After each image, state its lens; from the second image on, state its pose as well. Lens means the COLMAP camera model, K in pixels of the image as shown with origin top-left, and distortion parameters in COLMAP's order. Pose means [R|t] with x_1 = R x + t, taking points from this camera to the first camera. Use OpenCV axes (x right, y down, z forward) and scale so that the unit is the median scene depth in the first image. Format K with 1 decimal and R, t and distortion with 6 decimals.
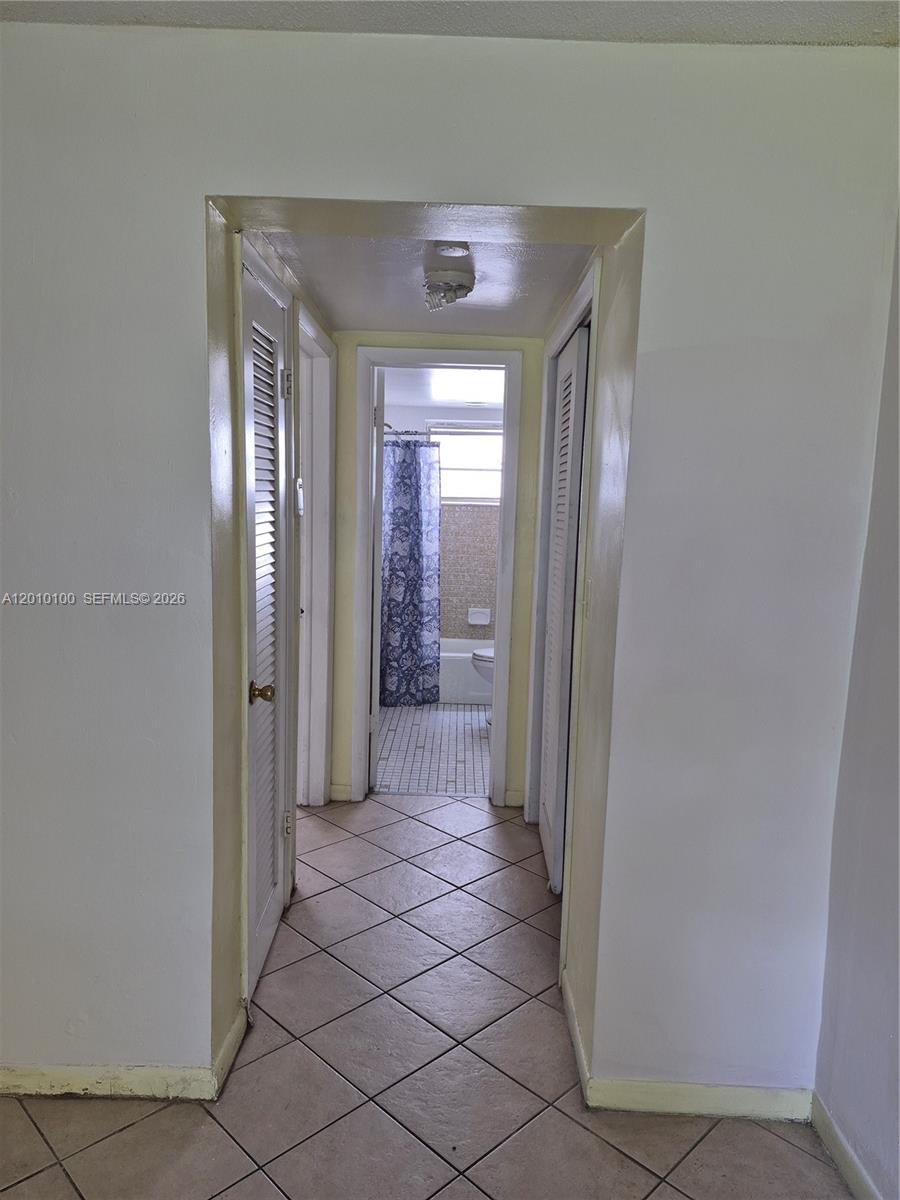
lens RADIAL K [[814.9, 0, 450.0], [0, 814.9, 600.0], [0, 0, 1]] dist [0.002165, 0.000098]
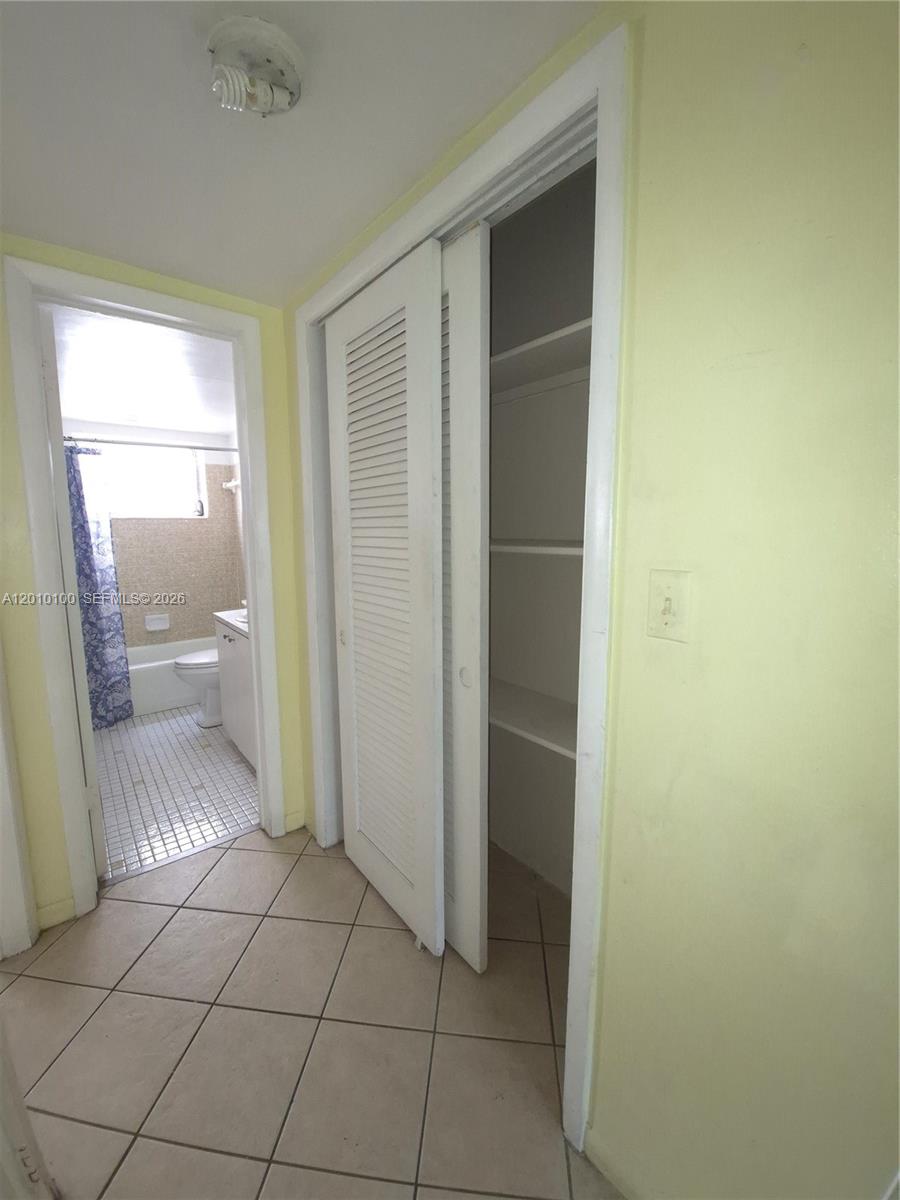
lens RADIAL K [[477.0, 0, 439.0], [0, 477.0, 584.5], [0, 0, 1]] dist [-0.017002, -0.000501]
pose [[0.774126, -0.111121, 0.623202, -0.069828], [0.108064, 0.993219, 0.042864, -0.018670], [-0.623740, 0.034163, 0.780885, 0.333386]]
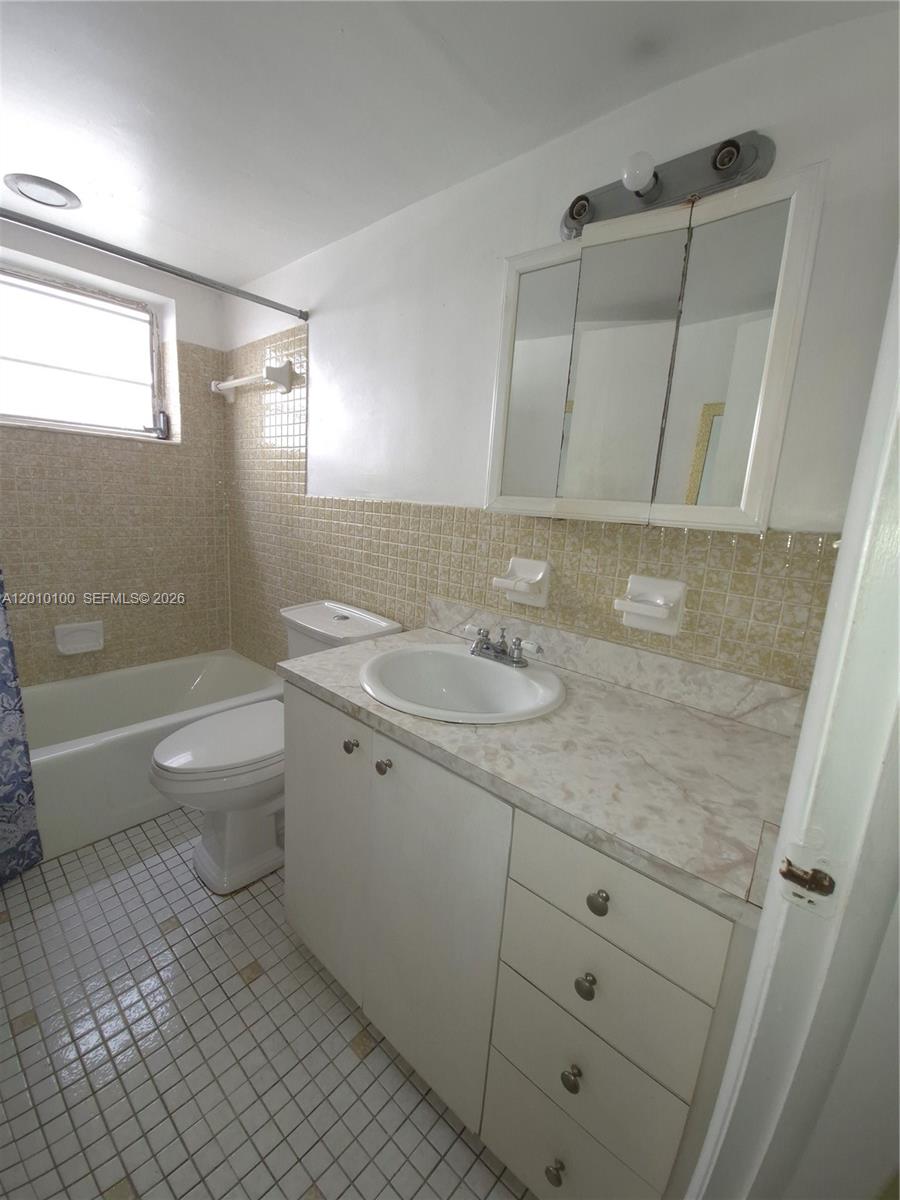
lens RADIAL K [[477.0, 0, 439.0], [0, 477.0, 584.5], [0, 0, 1]] dist [-0.017002, -0.000501]
pose [[0.651698, -0.125807, 0.747972, -0.047724], [0.043115, 0.990698, 0.129067, -0.054022], [-0.757252, -0.051864, 0.651060, 0.706767]]
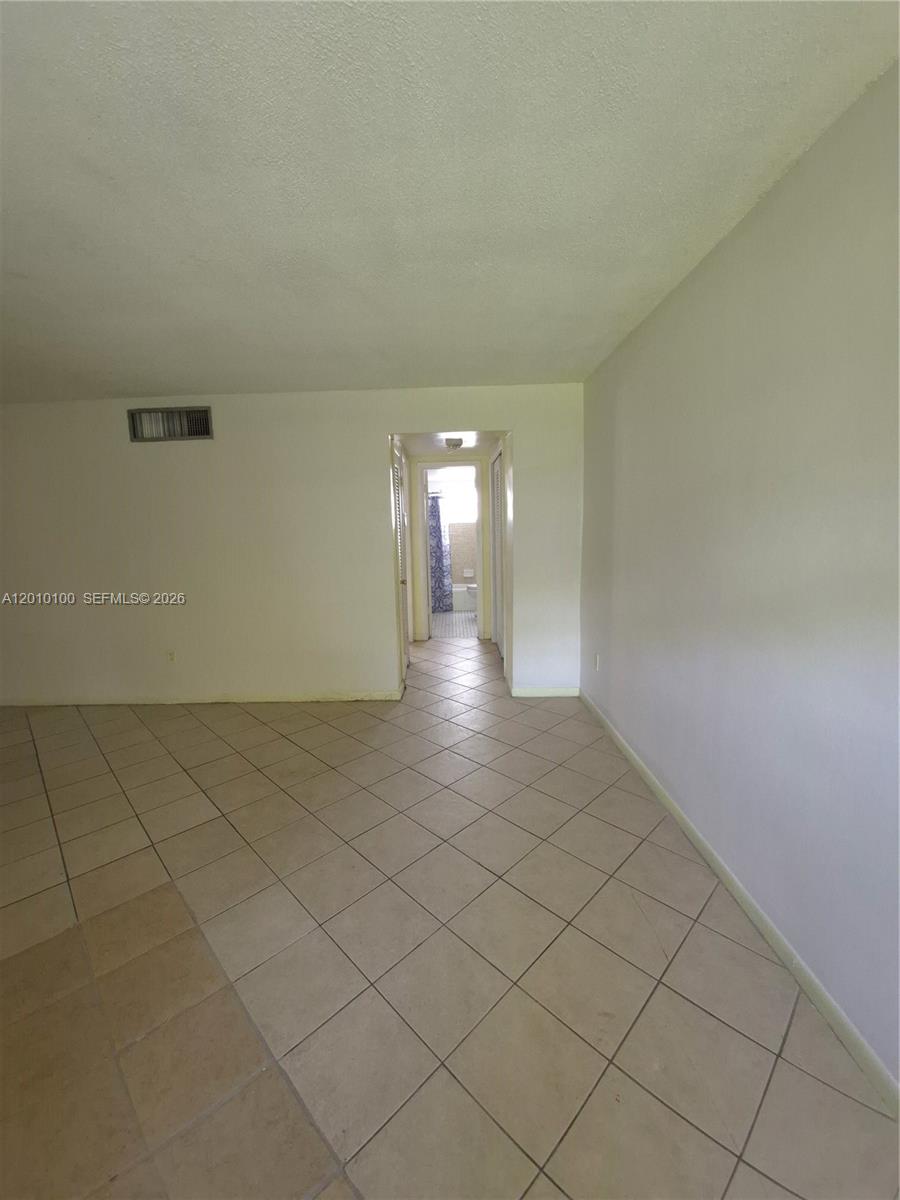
lens RADIAL K [[477.0, 0, 439.0], [0, 477.0, 584.5], [0, 0, 1]] dist [-0.017002, -0.000501]
pose [[0.998245, -0.055764, -0.019914, -0.023275], [0.055784, 0.998443, 0.000438, 0.053127], [0.019858, -0.001548, 0.999802, -0.339066]]
